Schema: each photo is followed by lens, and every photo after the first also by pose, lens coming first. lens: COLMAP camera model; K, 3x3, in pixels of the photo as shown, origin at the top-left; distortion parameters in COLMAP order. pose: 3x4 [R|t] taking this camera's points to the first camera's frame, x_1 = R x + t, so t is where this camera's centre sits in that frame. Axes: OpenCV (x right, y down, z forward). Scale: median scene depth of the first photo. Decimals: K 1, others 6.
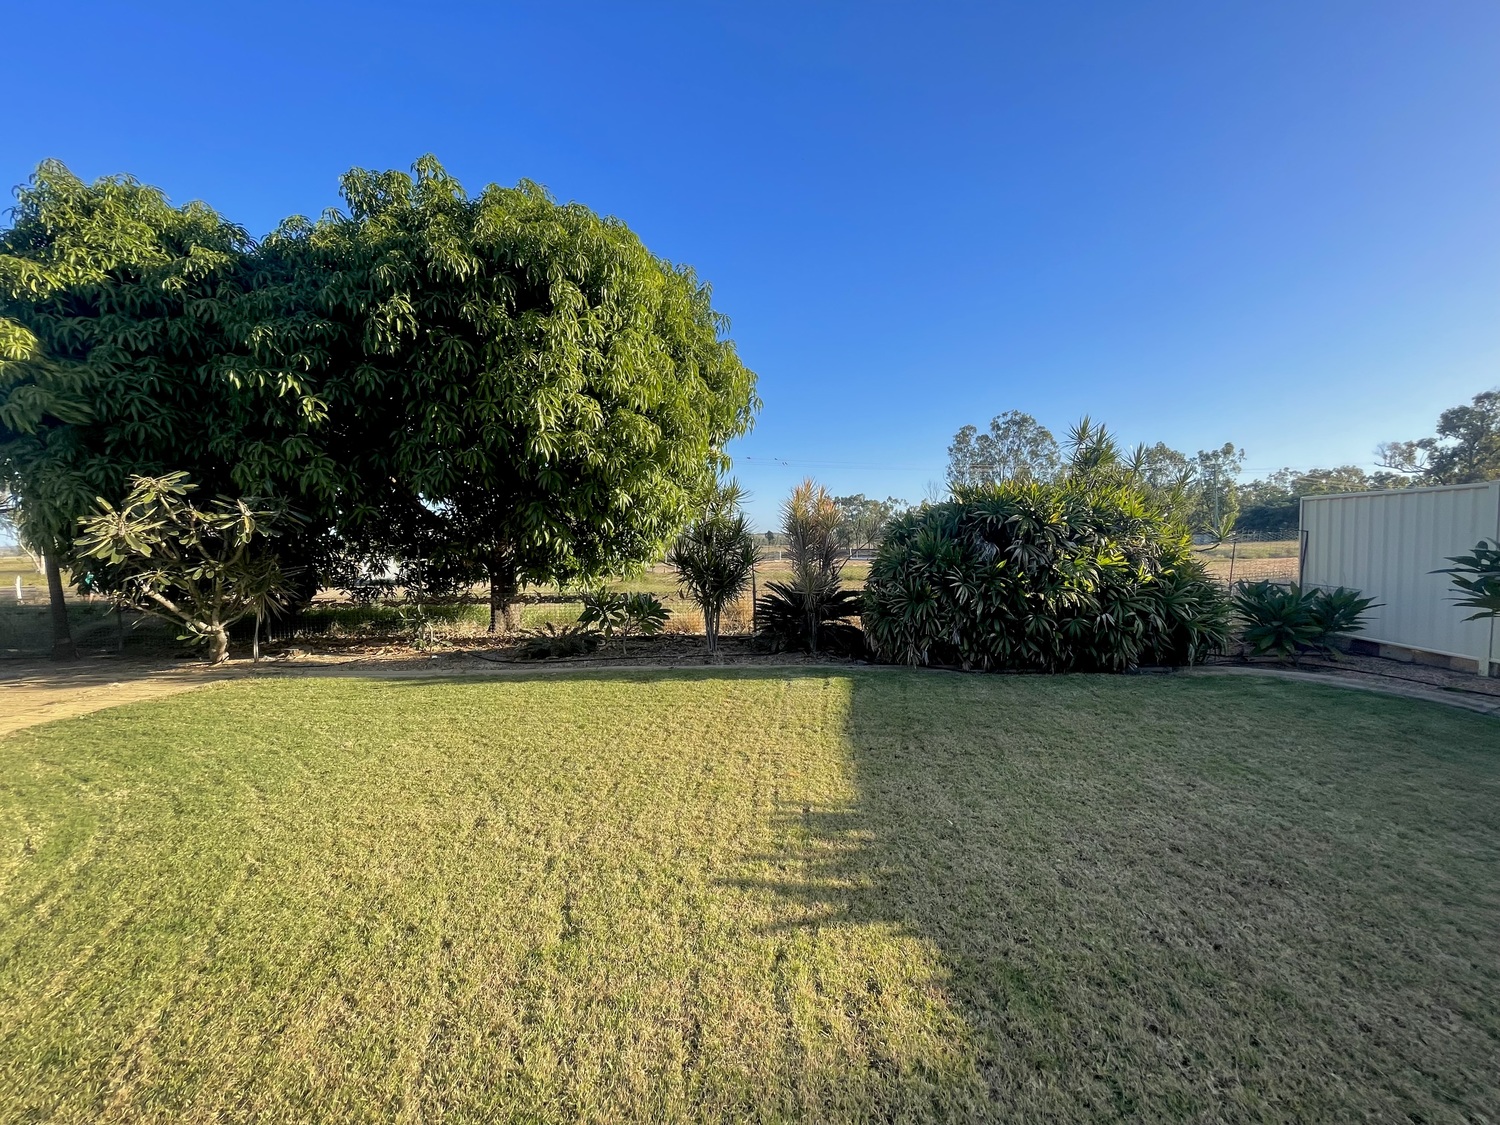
lens RADIAL K [[603.3, 0, 751.4], [0, 603.3, 569.9], [0, 0, 1]] dist [0.003203, -0.003236]
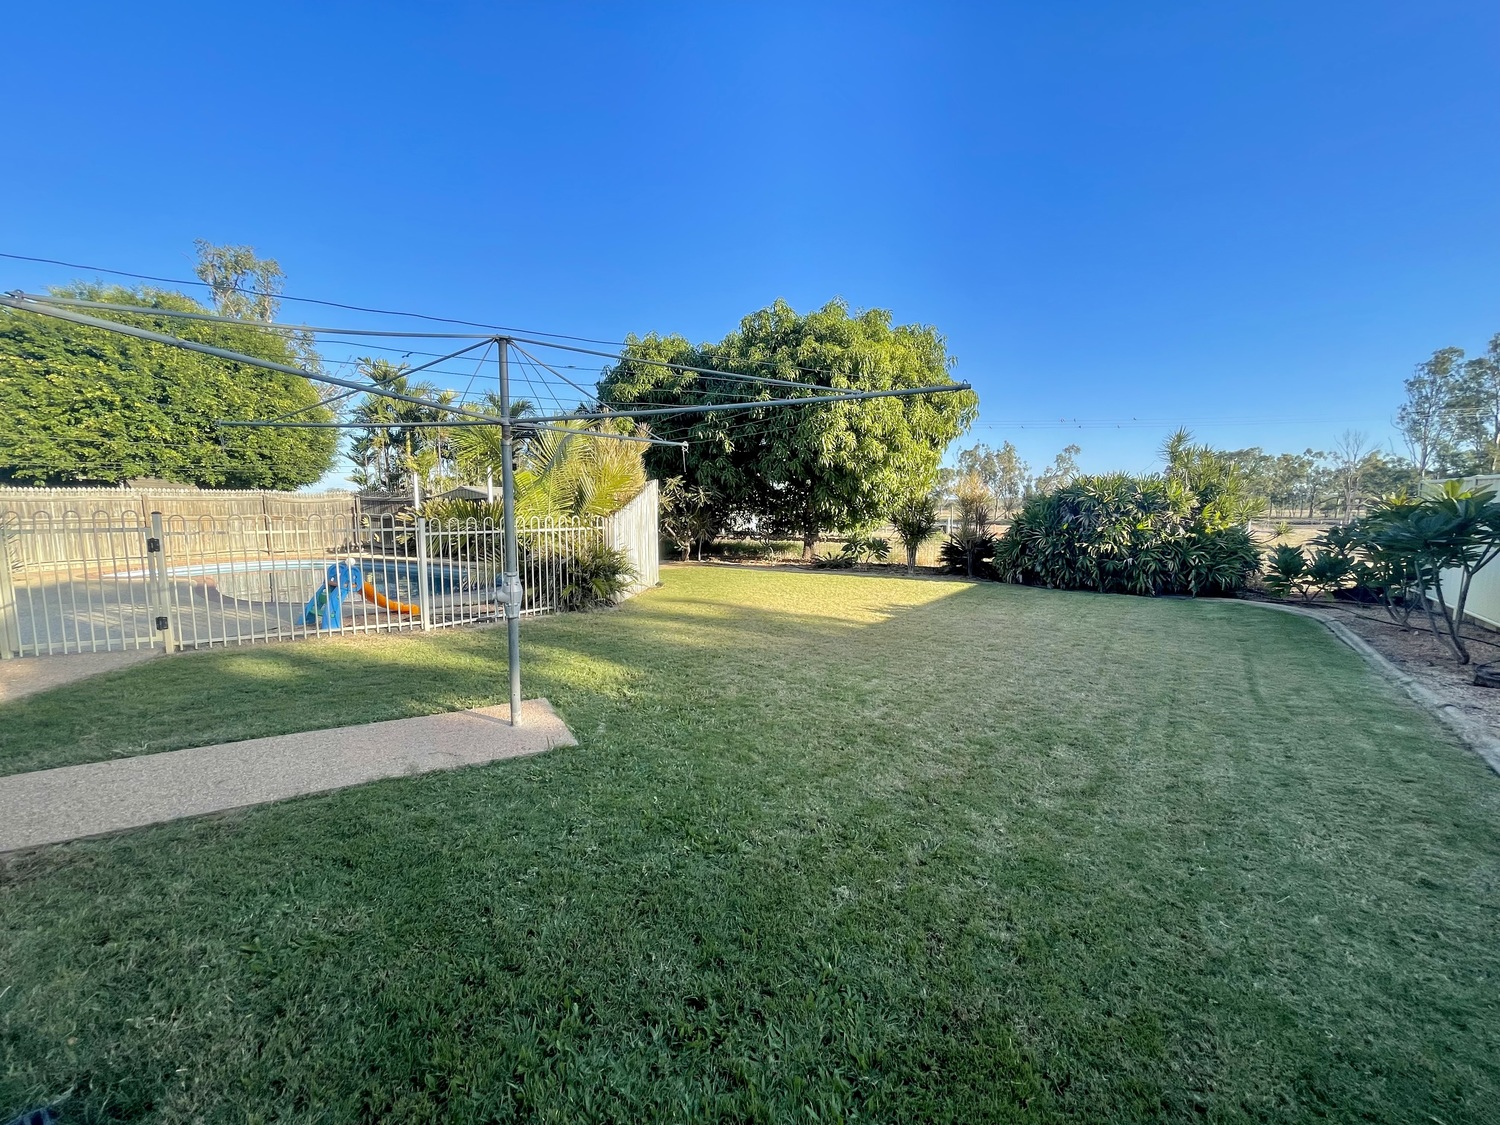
lens RADIAL K [[603.3, 0, 751.4], [0, 603.3, 569.9], [0, 0, 1]] dist [0.003203, -0.003236]
pose [[0.860844, 0.067856, -0.504324, 0.442344], [-0.035593, 0.996671, 0.073345, 0.017579], [0.507622, -0.045188, 0.860394, -0.794677]]
